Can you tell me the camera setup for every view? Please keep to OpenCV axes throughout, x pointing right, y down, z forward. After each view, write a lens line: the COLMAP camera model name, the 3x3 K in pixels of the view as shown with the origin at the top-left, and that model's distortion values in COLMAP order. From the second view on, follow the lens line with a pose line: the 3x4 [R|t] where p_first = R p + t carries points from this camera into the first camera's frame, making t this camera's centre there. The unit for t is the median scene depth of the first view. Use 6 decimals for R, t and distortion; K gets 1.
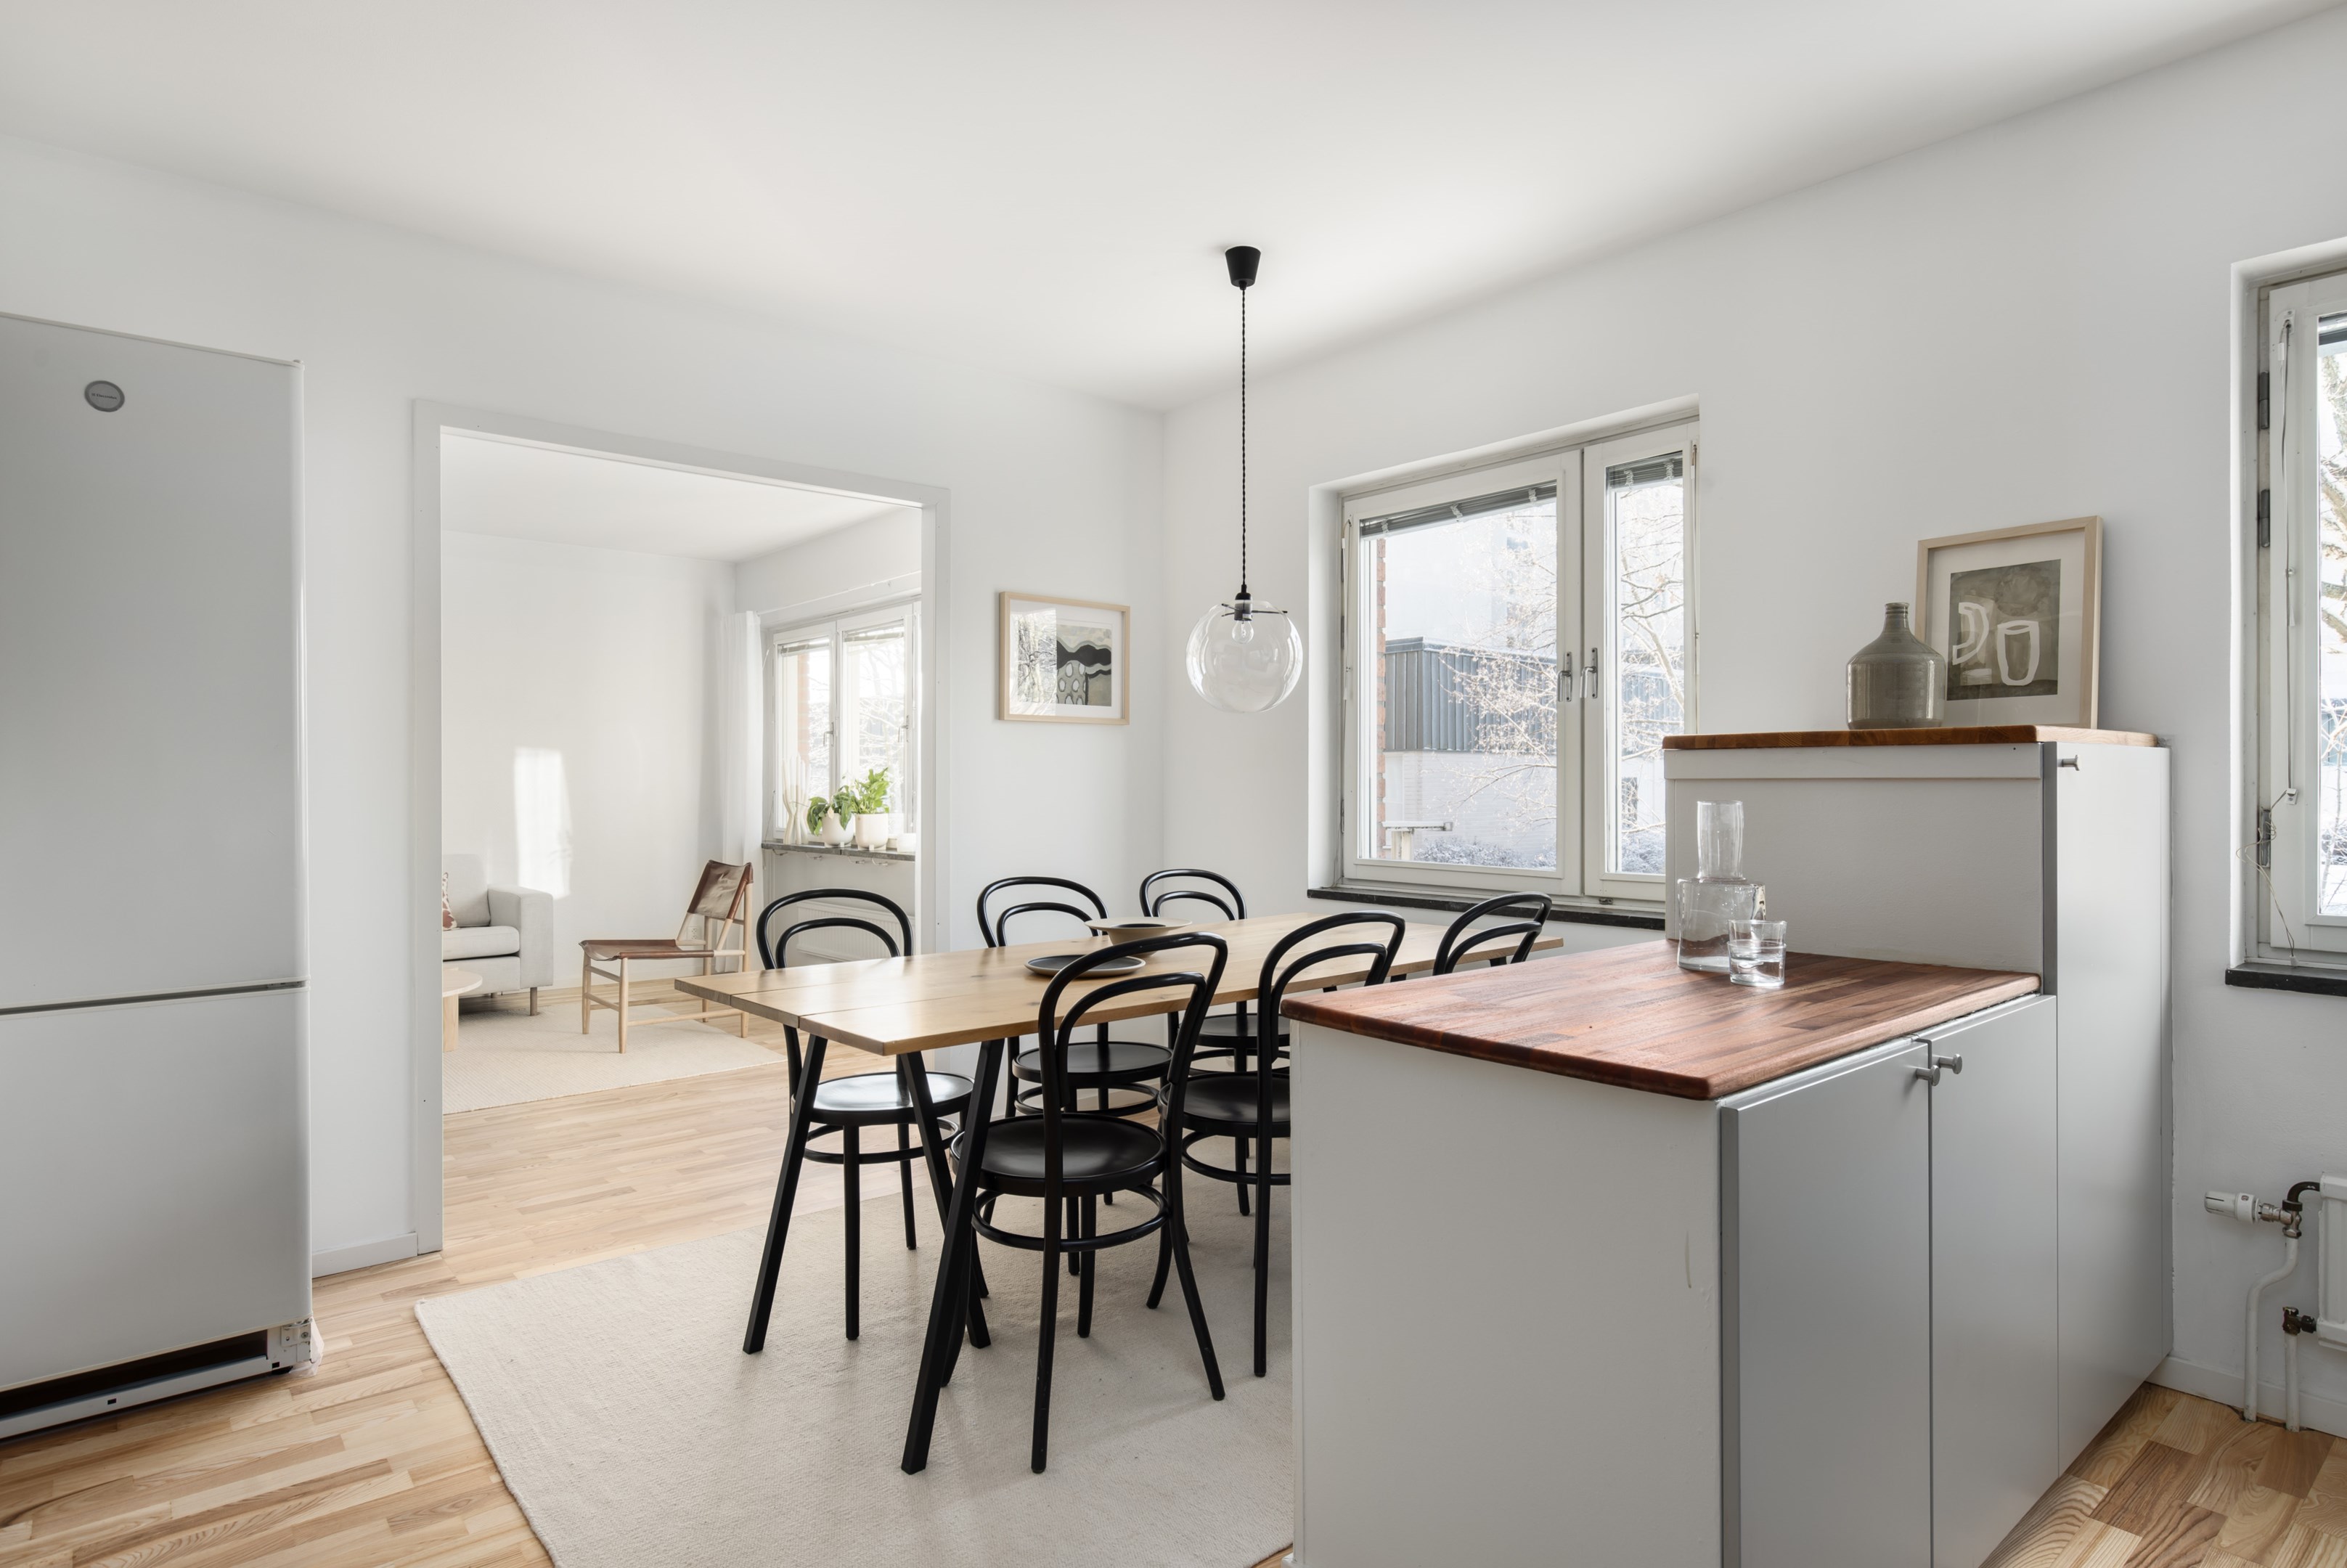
lens RADIAL K [[1281.3, 0, 1173.9], [0, 1281.3, 788.9], [0, 0, 1]] dist [-0.000029, 0.000857]
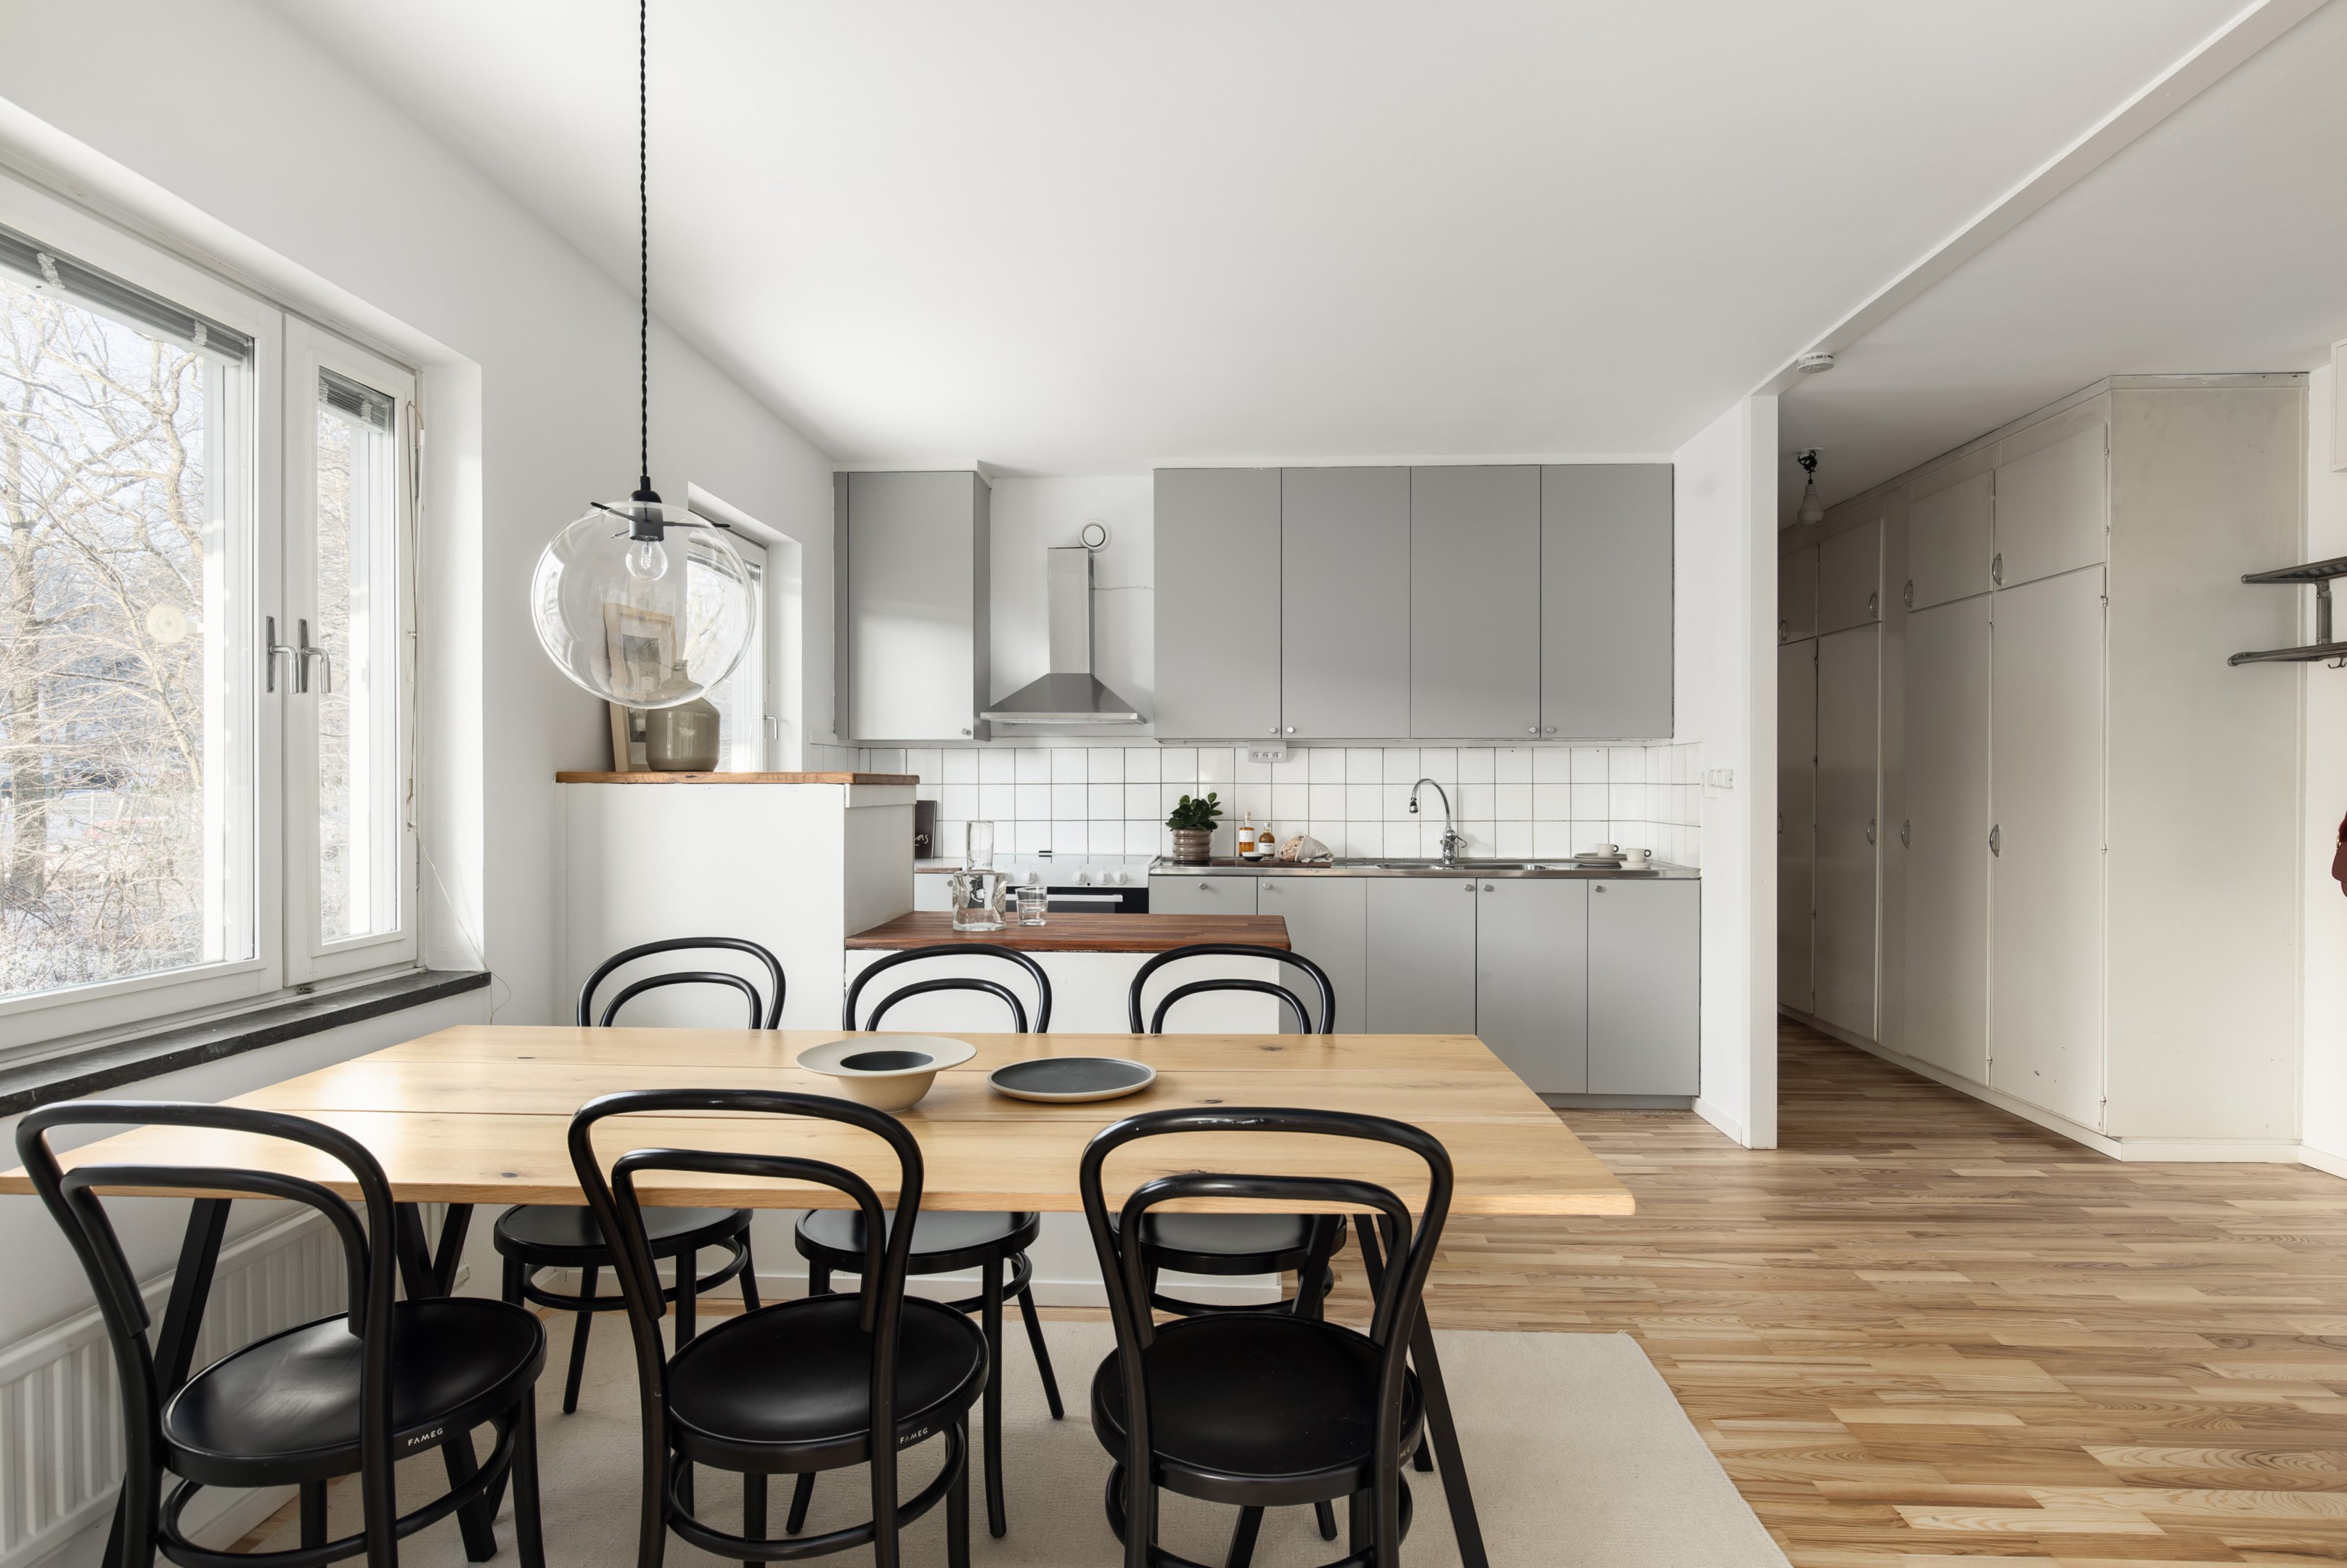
lens RADIAL K [[1281.3, 0, 1173.9], [0, 1281.3, 788.9], [0, 0, 1]] dist [-0.000029, 0.000857]
pose [[-0.728703, -0.000922, 0.684829, -0.513288], [0.001684, 0.999994, 0.003138, -0.019852], [-0.684827, 0.003440, -0.728697, 1.254937]]
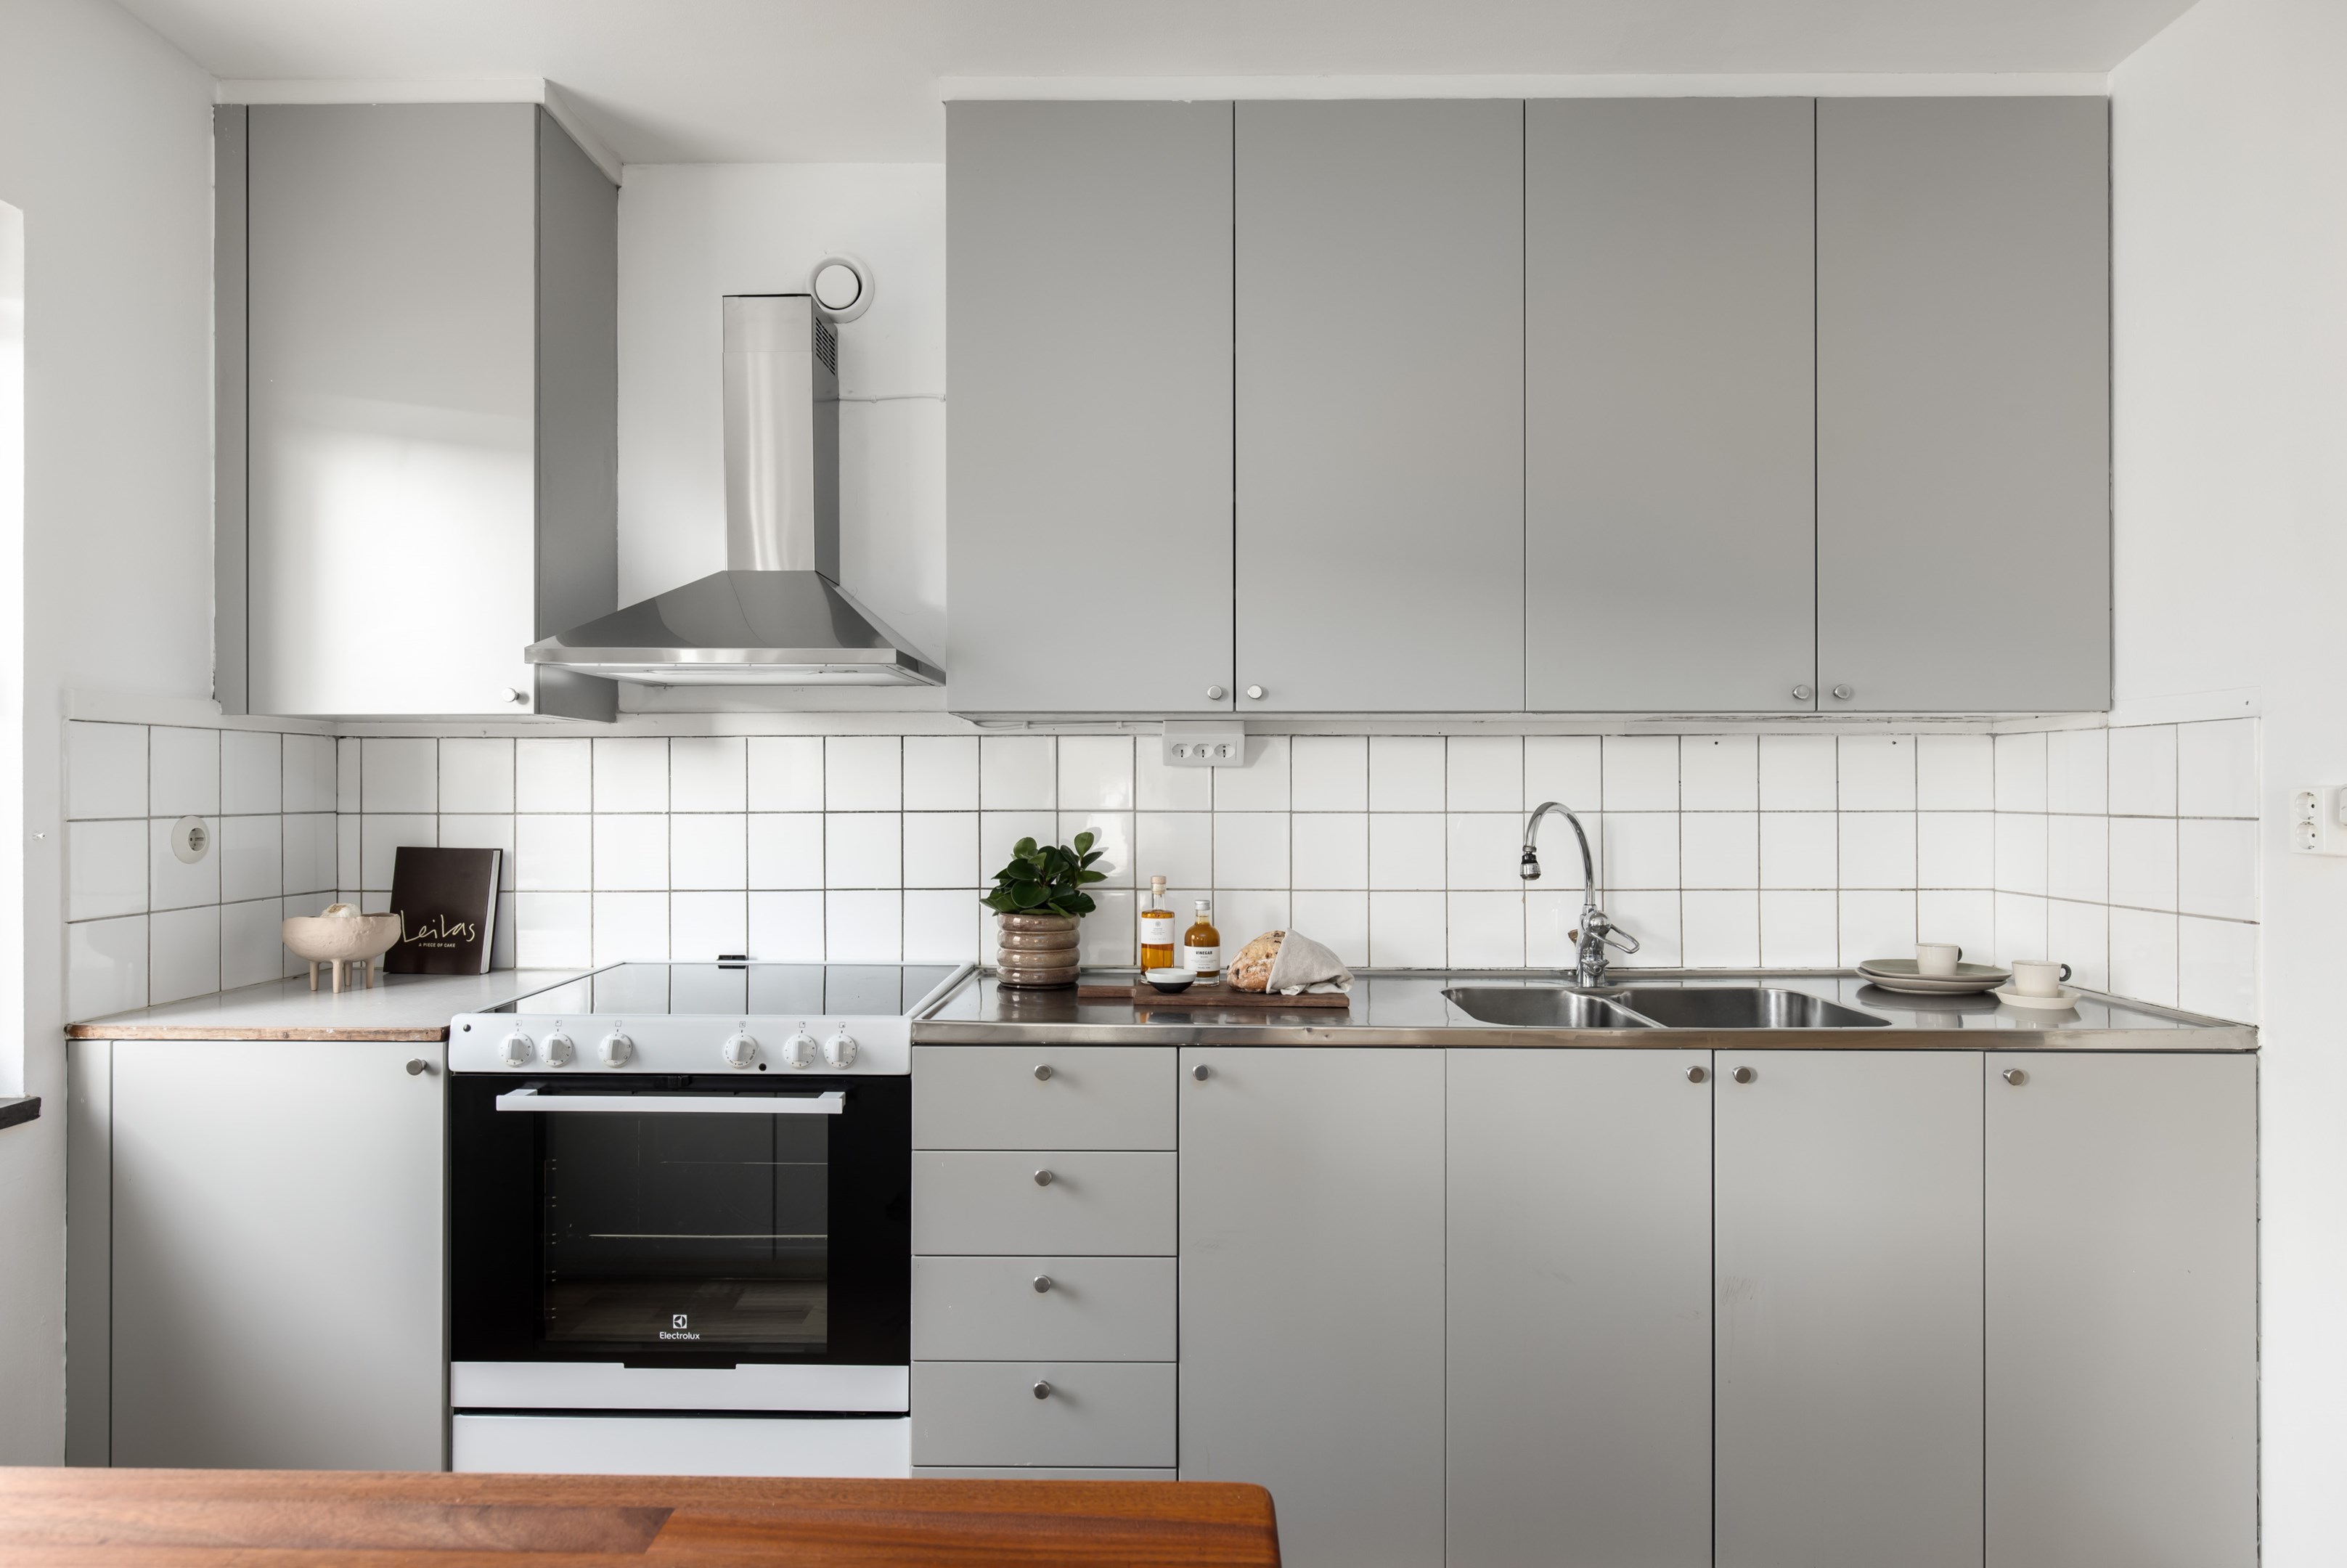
lens RADIAL K [[1281.3, 0, 1173.9], [0, 1281.3, 788.9], [0, 0, 1]] dist [-0.000029, 0.000857]
pose [[-0.755309, 0.002637, 0.655363, 0.021428], [0.002573, 0.999996, -0.001058, -0.034050], [-0.655363, 0.000888, -0.755313, 0.584412]]
